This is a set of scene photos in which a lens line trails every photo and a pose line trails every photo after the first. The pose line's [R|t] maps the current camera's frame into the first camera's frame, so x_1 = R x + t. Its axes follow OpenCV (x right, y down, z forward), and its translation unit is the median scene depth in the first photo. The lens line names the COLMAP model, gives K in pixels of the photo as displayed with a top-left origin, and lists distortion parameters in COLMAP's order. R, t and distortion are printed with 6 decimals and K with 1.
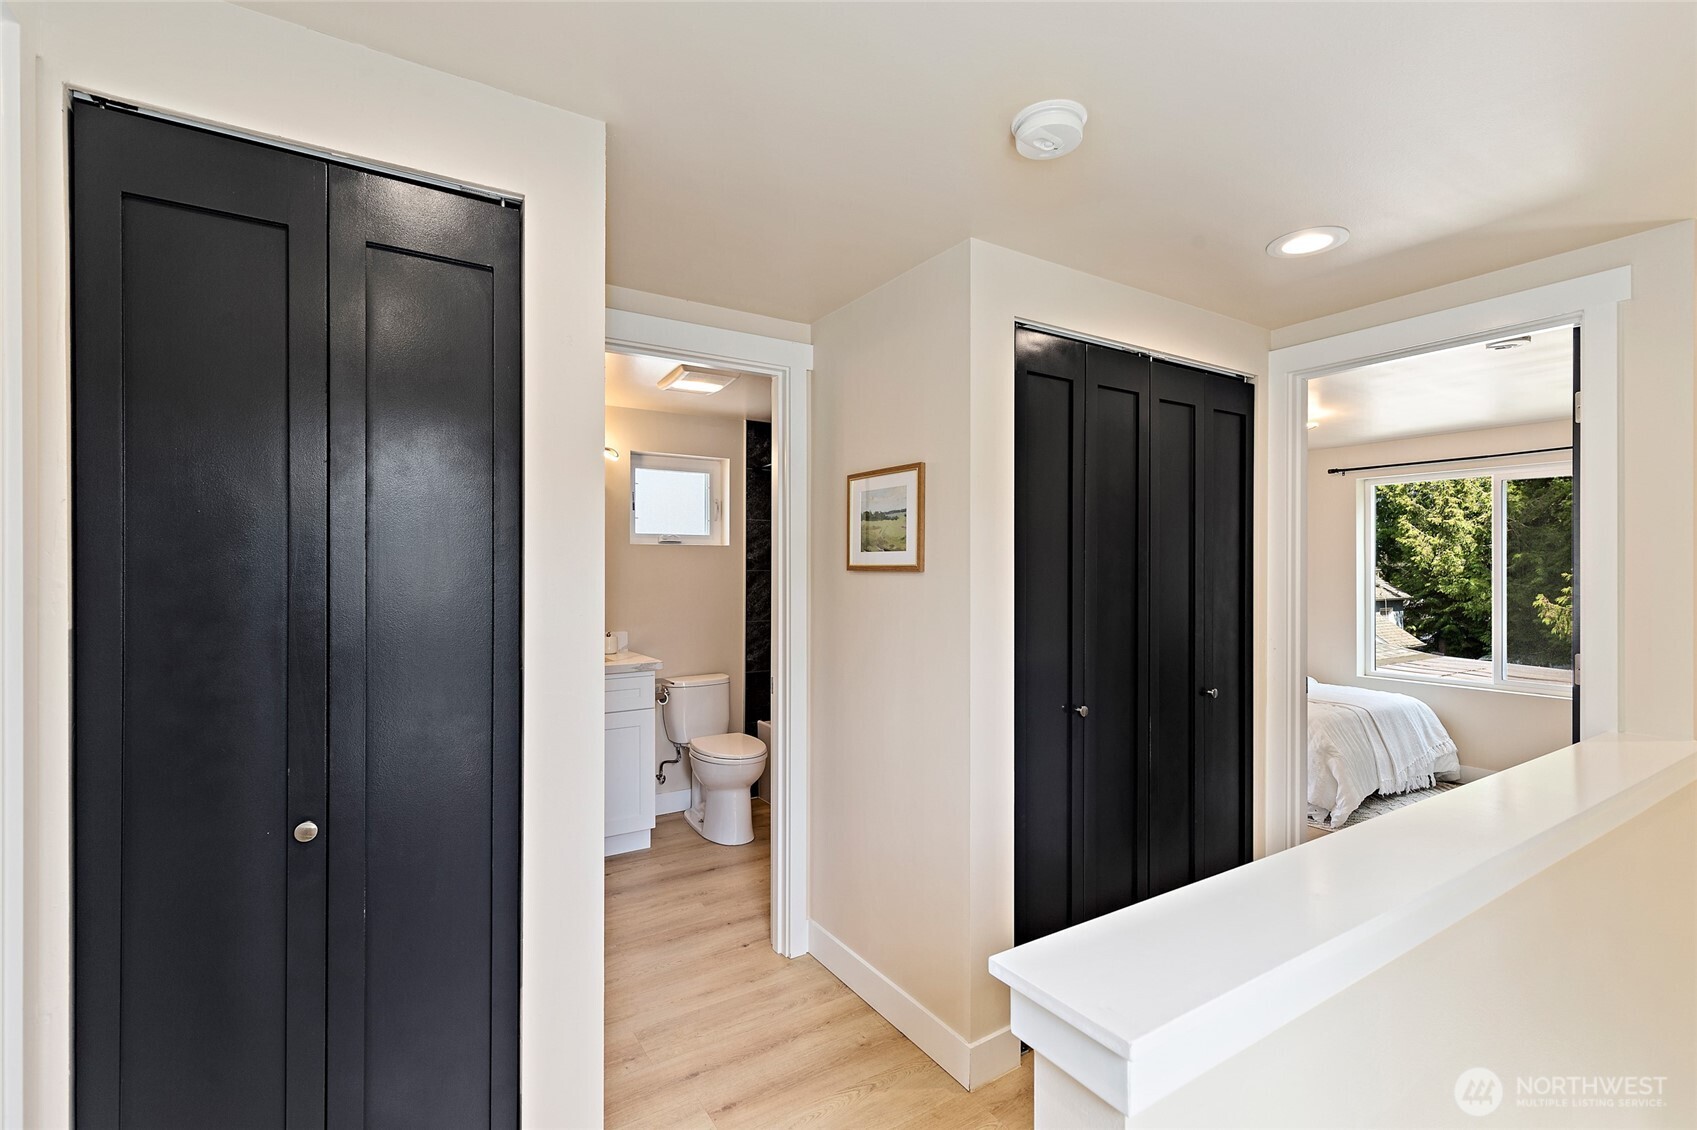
lens RADIAL K [[767.8, 0, 848.4], [0, 767.8, 568.3], [0, 0, 1]] dist [0.006290, -0.000563]
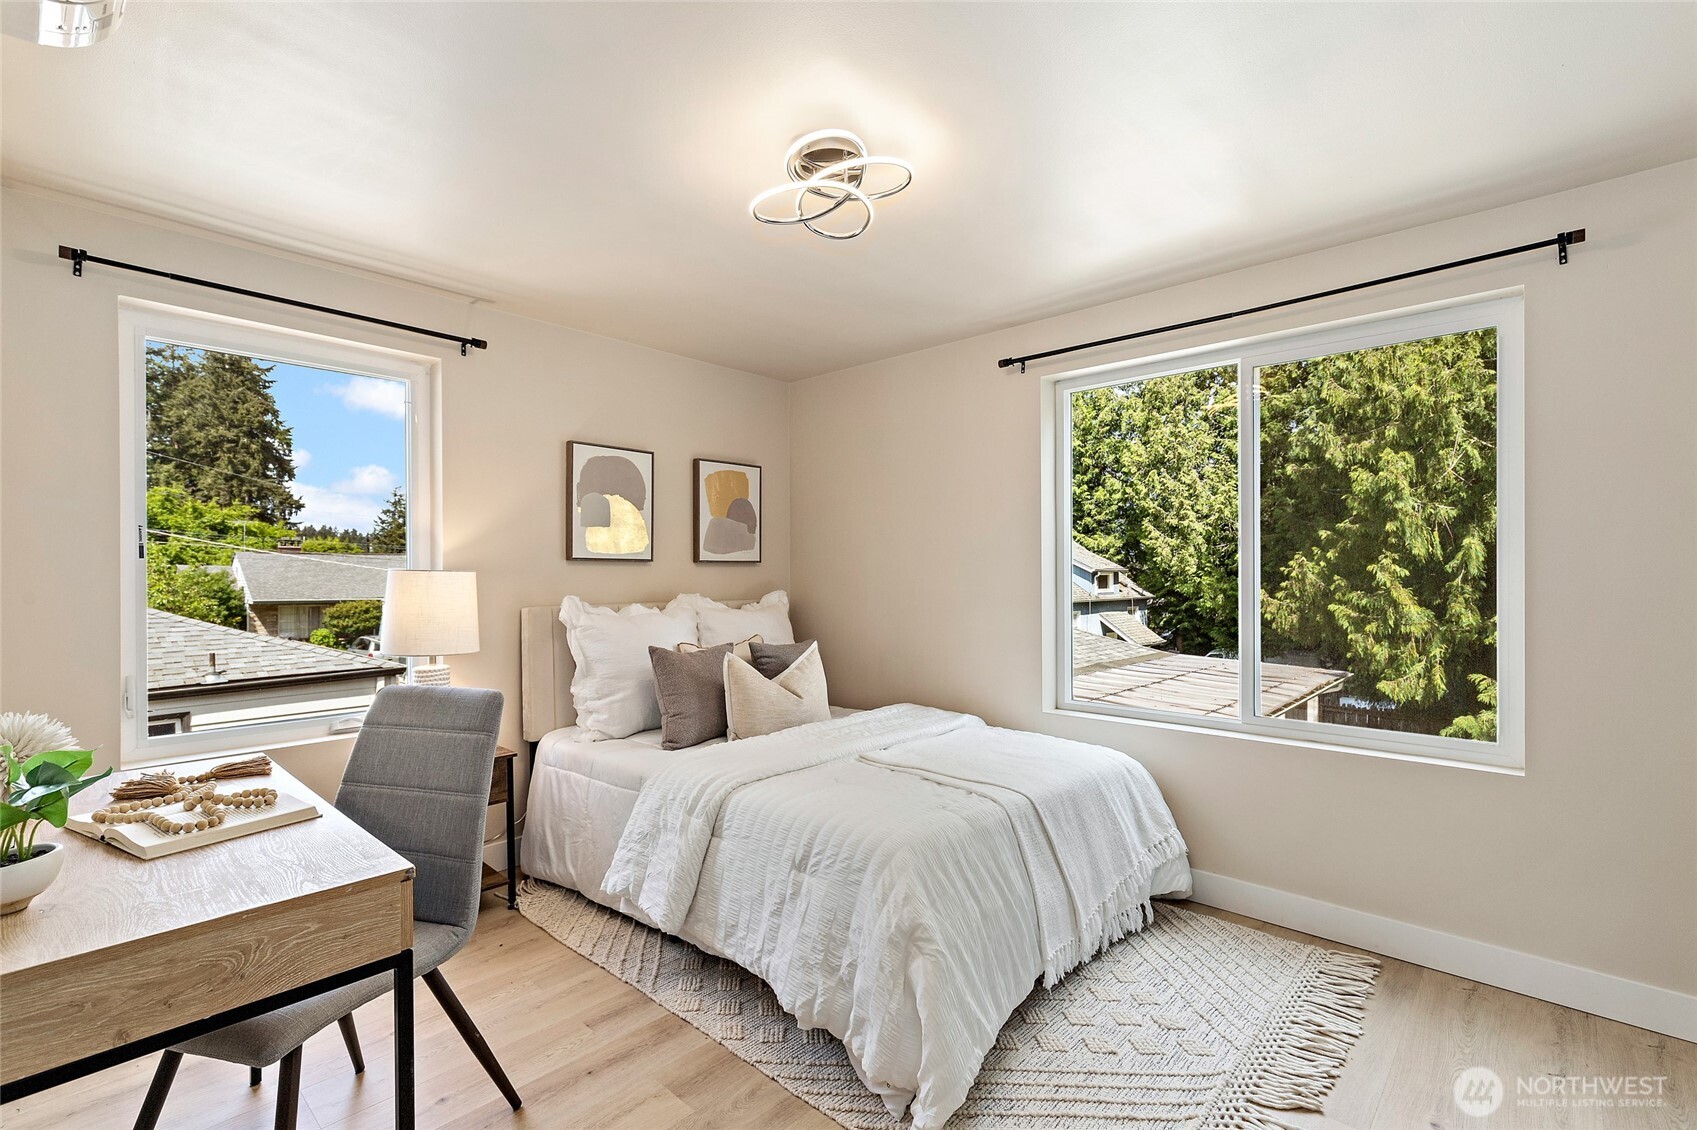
lens RADIAL K [[767.8, 0, 850.1], [0, 767.8, 569.1], [0, 0, 1]] dist [0.006290, -0.000563]
pose [[0.968743, -0.000376, 0.248064, 0.080712], [0.002314, 0.999969, -0.007521, 0.008369], [-0.248054, 0.007860, 0.968714, 0.101294]]
